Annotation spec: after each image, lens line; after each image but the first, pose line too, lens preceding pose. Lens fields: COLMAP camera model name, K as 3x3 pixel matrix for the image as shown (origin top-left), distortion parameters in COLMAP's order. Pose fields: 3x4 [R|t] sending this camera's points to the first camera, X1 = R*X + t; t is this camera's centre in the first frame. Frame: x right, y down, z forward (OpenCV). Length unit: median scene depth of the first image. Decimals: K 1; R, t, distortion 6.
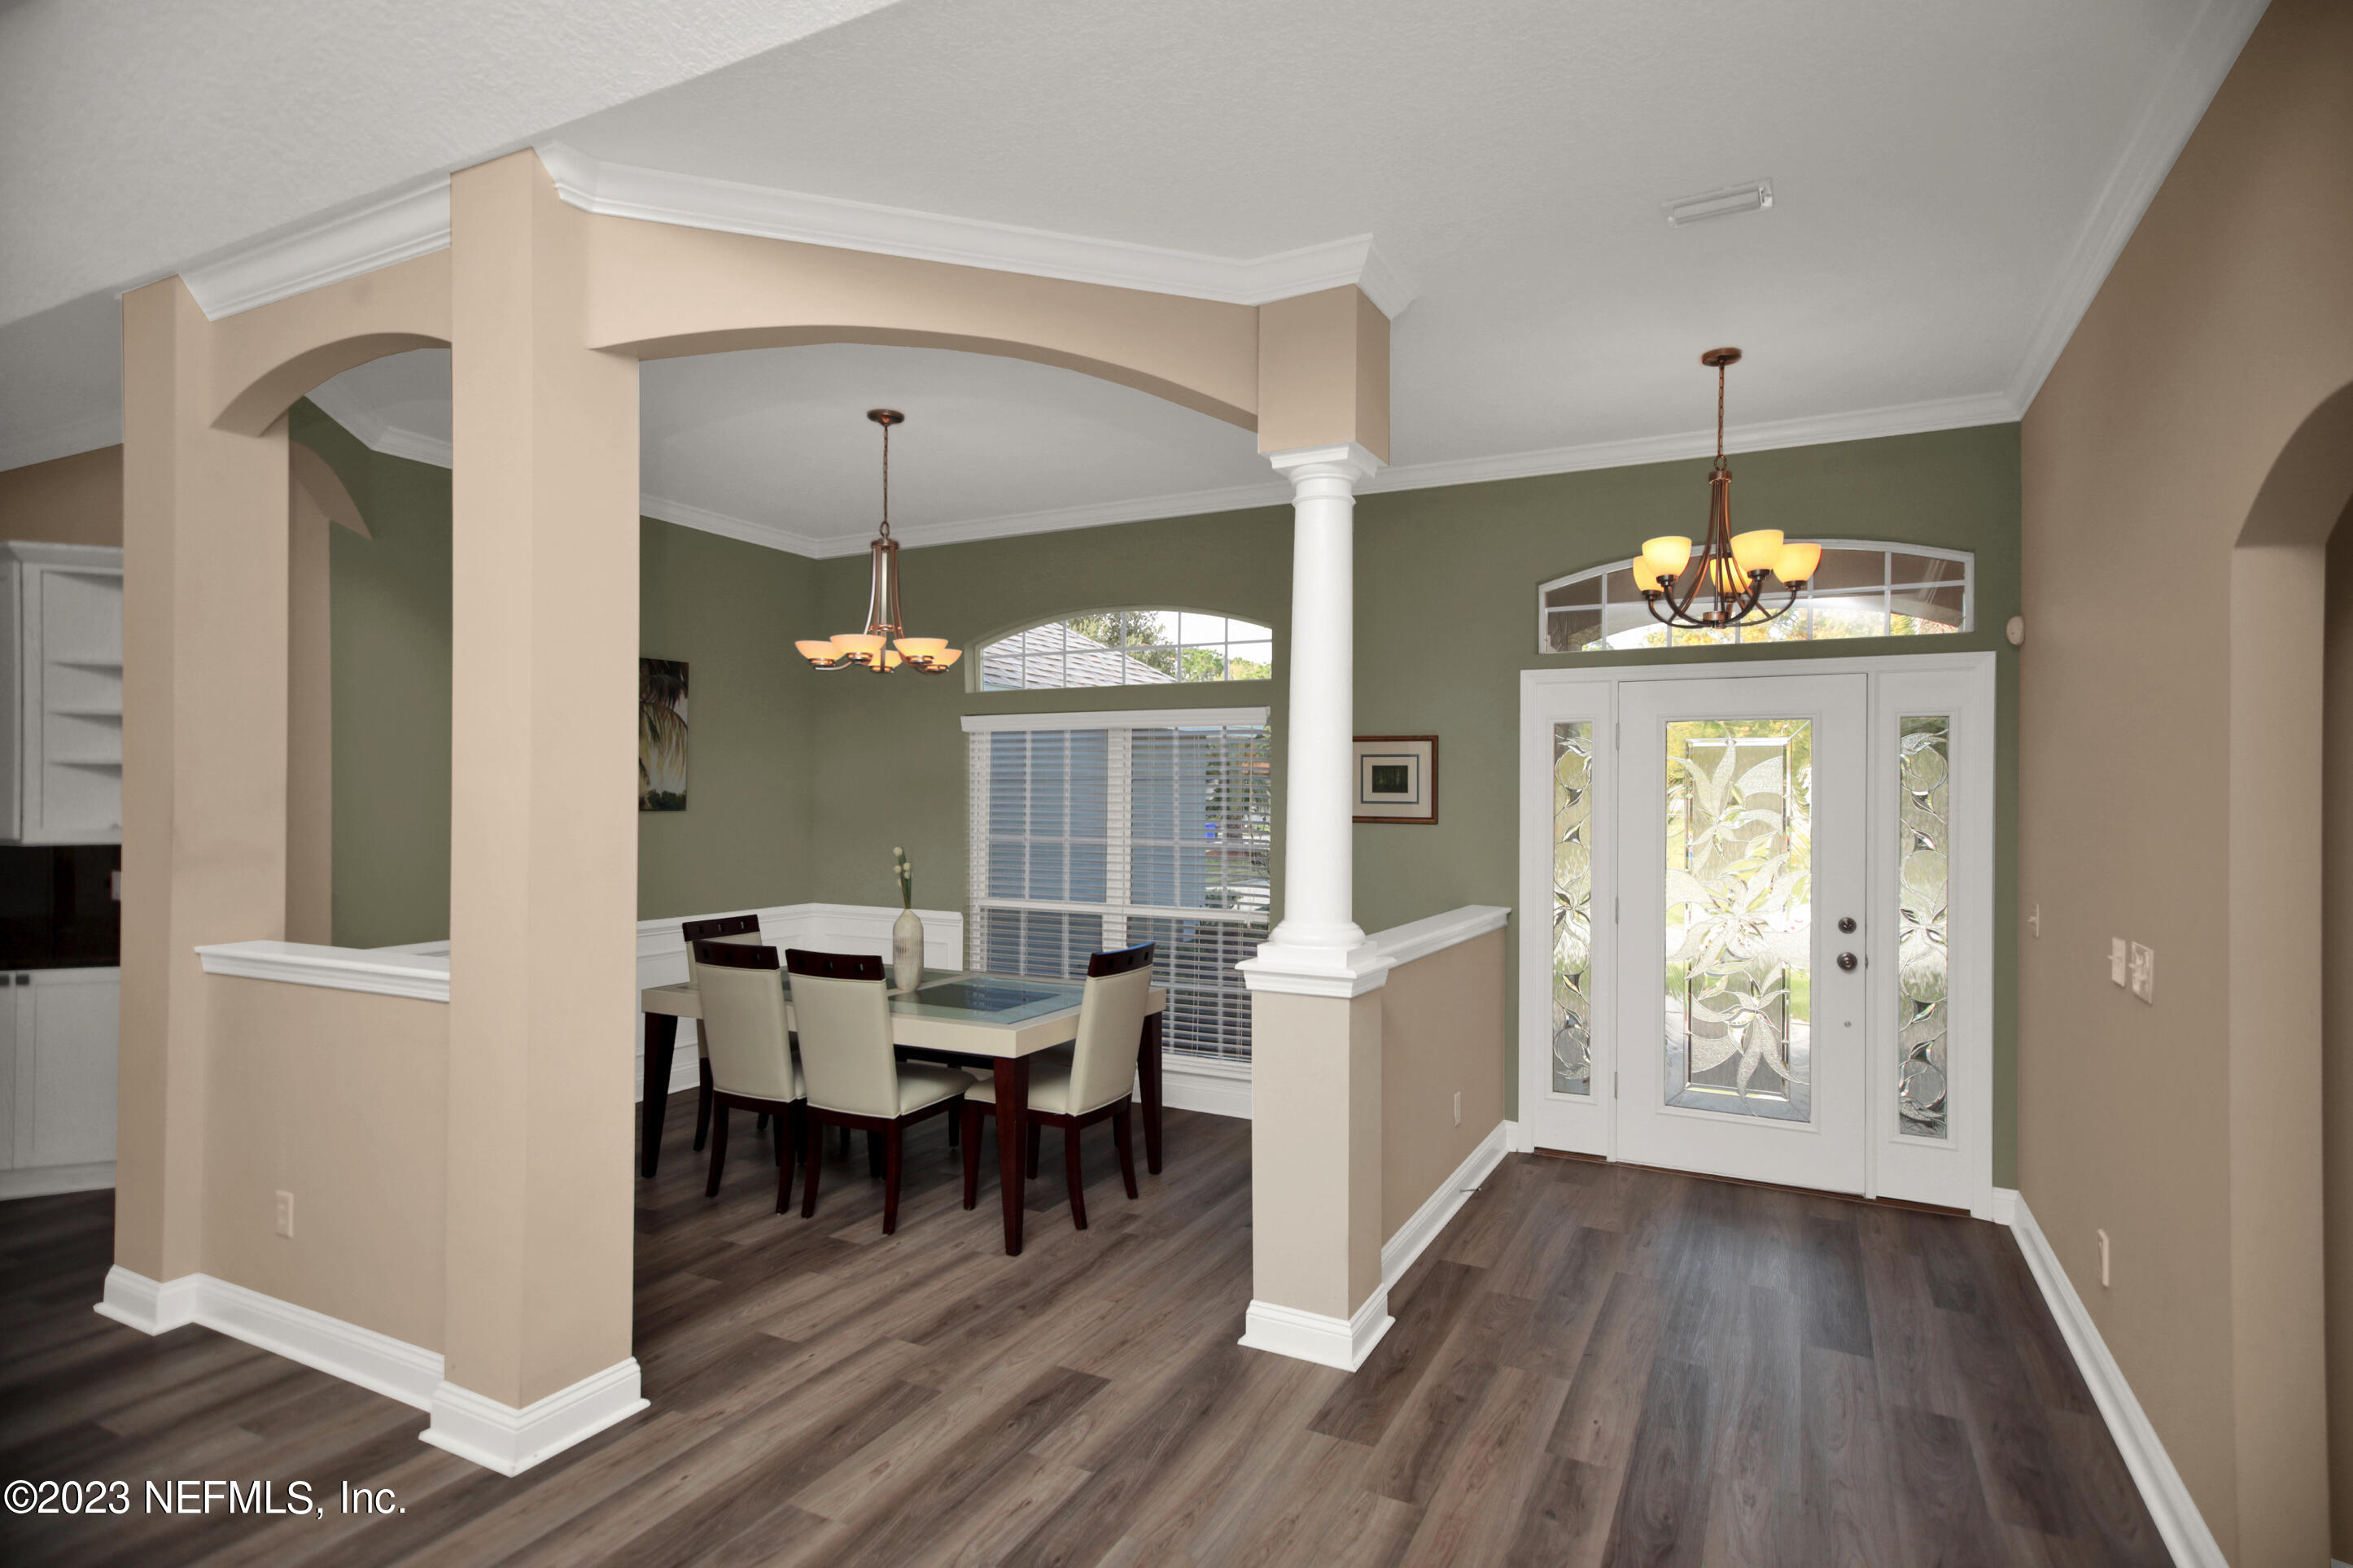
lens RADIAL K [[1206.6, 0, 1160.8], [0, 1206.6, 795.9], [0, 0, 1]] dist [0.001490, 0.015341]
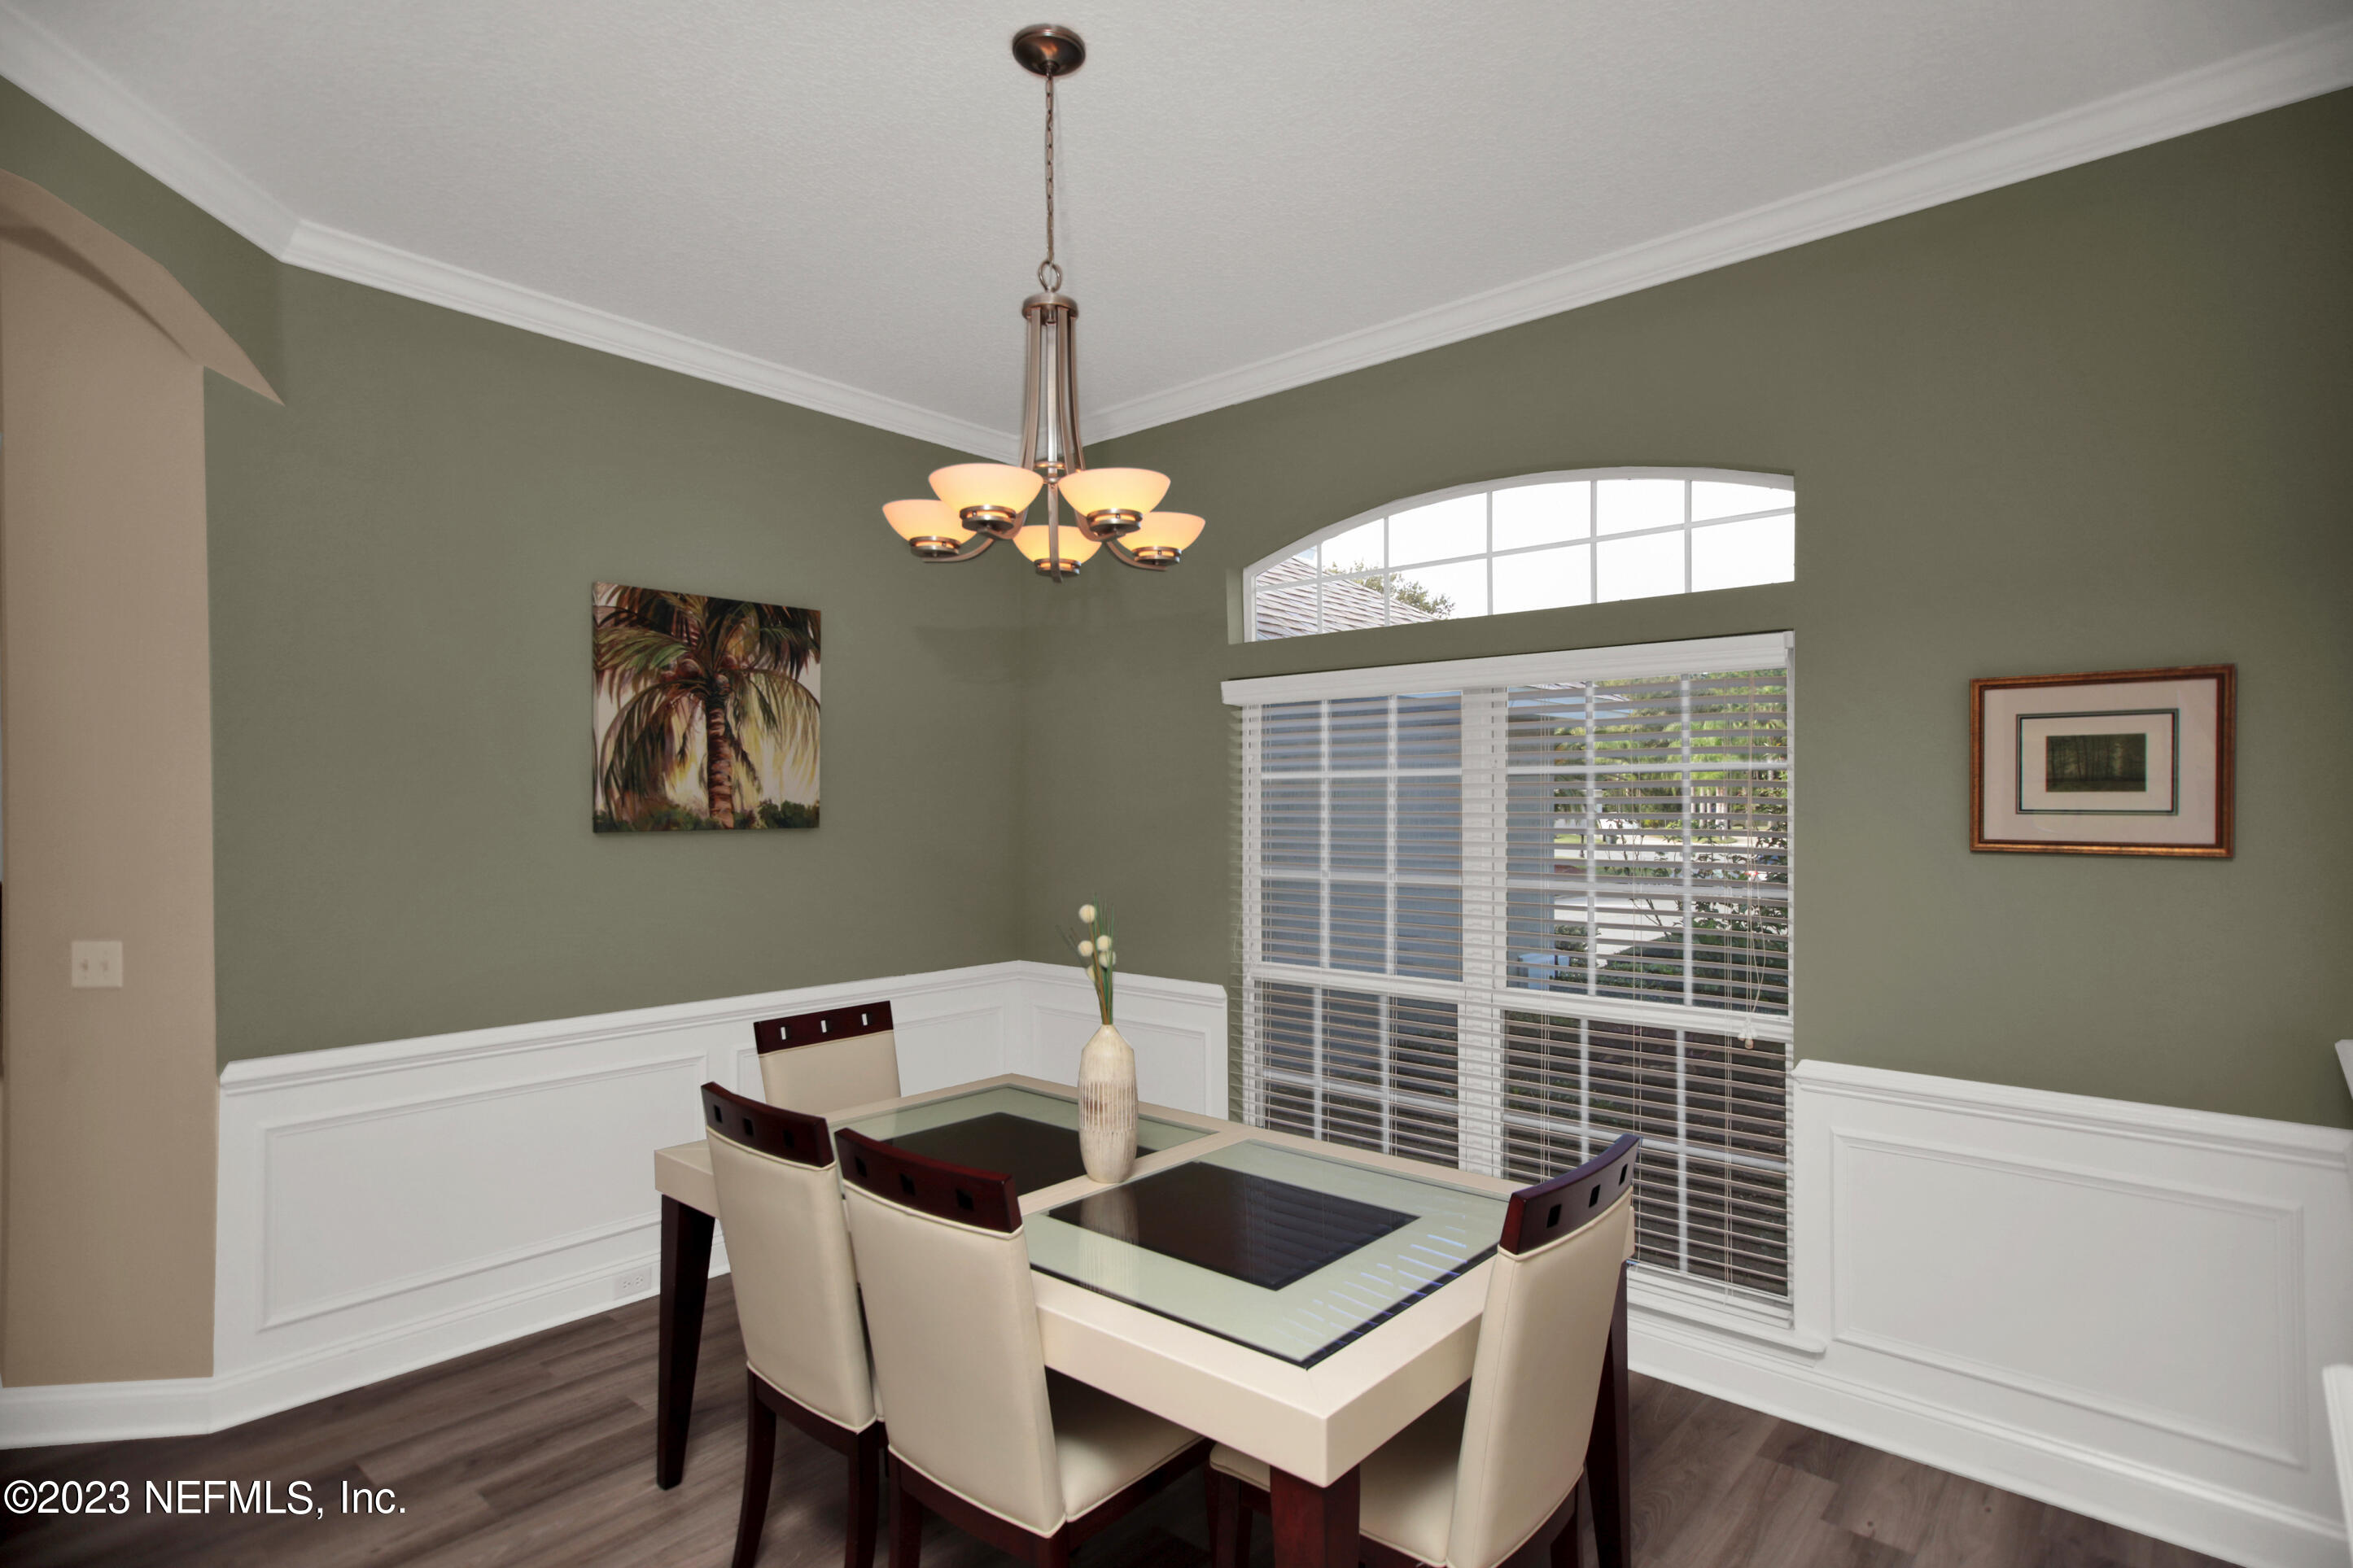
lens RADIAL K [[1206.6, 0, 1160.8], [0, 1206.6, 795.9], [0, 0, 1]] dist [0.001490, 0.015341]
pose [[0.974093, -0.009217, -0.225958, -0.056360], [0.008363, 0.999954, -0.004738, -0.001759], [0.225991, 0.002725, 0.974126, 0.409835]]
